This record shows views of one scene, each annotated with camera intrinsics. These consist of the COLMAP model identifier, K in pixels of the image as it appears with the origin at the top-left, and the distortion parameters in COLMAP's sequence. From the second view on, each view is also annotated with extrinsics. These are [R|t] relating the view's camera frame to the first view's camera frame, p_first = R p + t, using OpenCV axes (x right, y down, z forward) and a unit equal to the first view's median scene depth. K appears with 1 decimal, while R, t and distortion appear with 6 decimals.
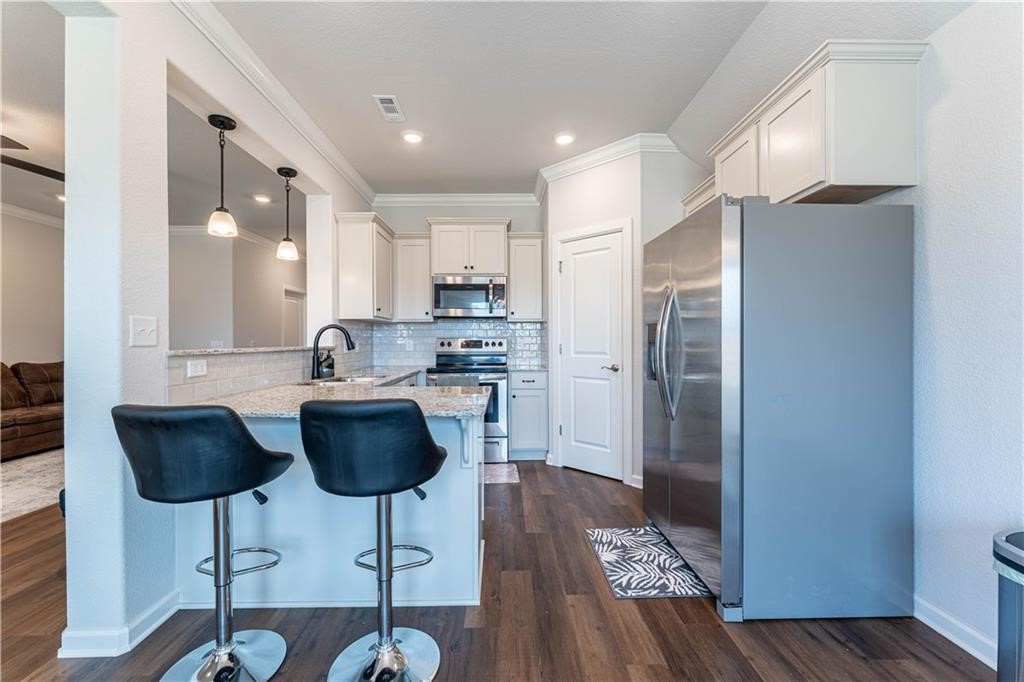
lens RADIAL K [[411.0, 0, 512.0], [0, 411.0, 341.0], [0, 0, 1]] dist [0.001633, 0.000388]
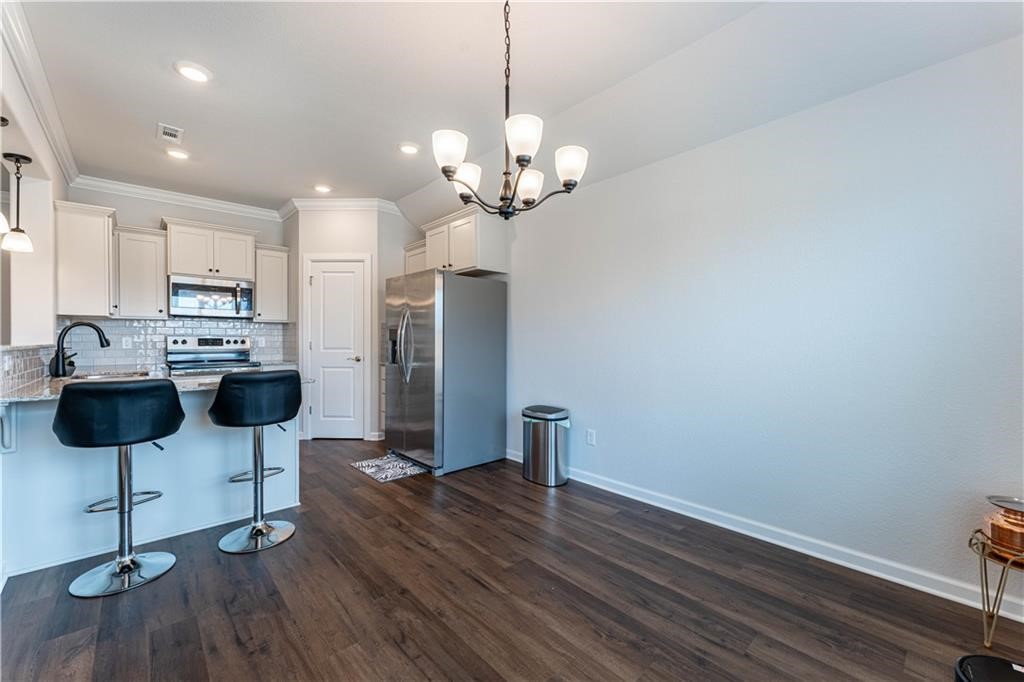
lens RADIAL K [[411.0, 0, 512.0], [0, 411.0, 341.0], [0, 0, 1]] dist [0.001633, 0.000388]
pose [[0.753332, 0.002447, 0.657636, -0.268225], [-0.003838, 0.999992, 0.000675, 0.001917], [-0.657629, -0.003032, 0.753336, -0.388073]]
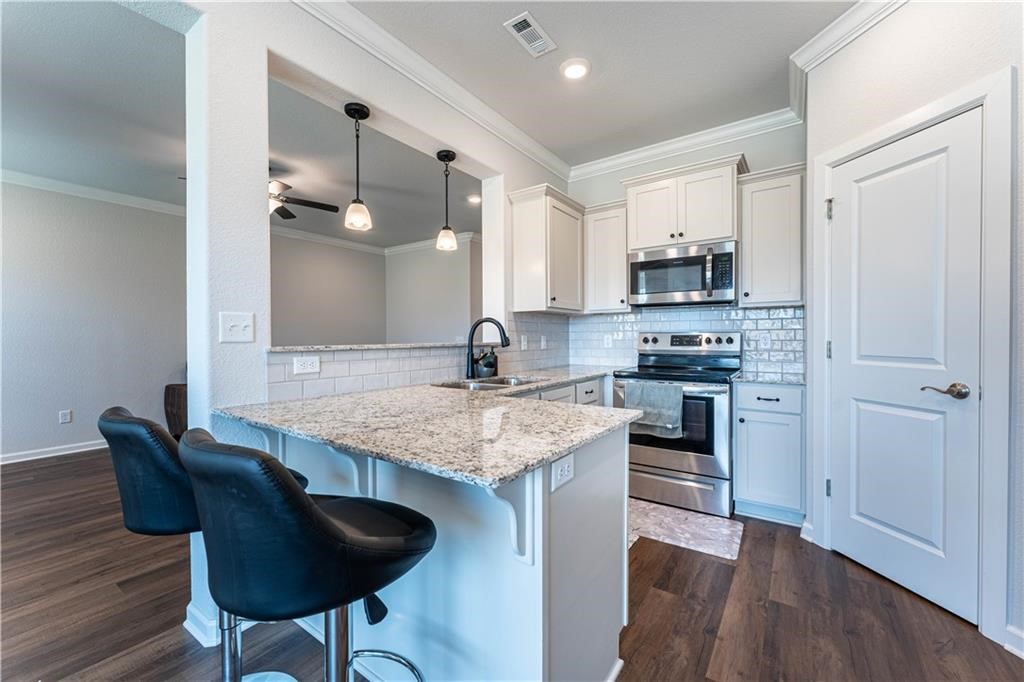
lens RADIAL K [[411.0, 0, 512.0], [0, 411.0, 341.0], [0, 0, 1]] dist [0.001633, 0.000388]
pose [[0.806253, 0.005962, -0.591541, 0.110020], [0.001239, 0.999930, 0.011766, -0.000713], [0.591570, -0.010219, 0.806189, 0.283396]]
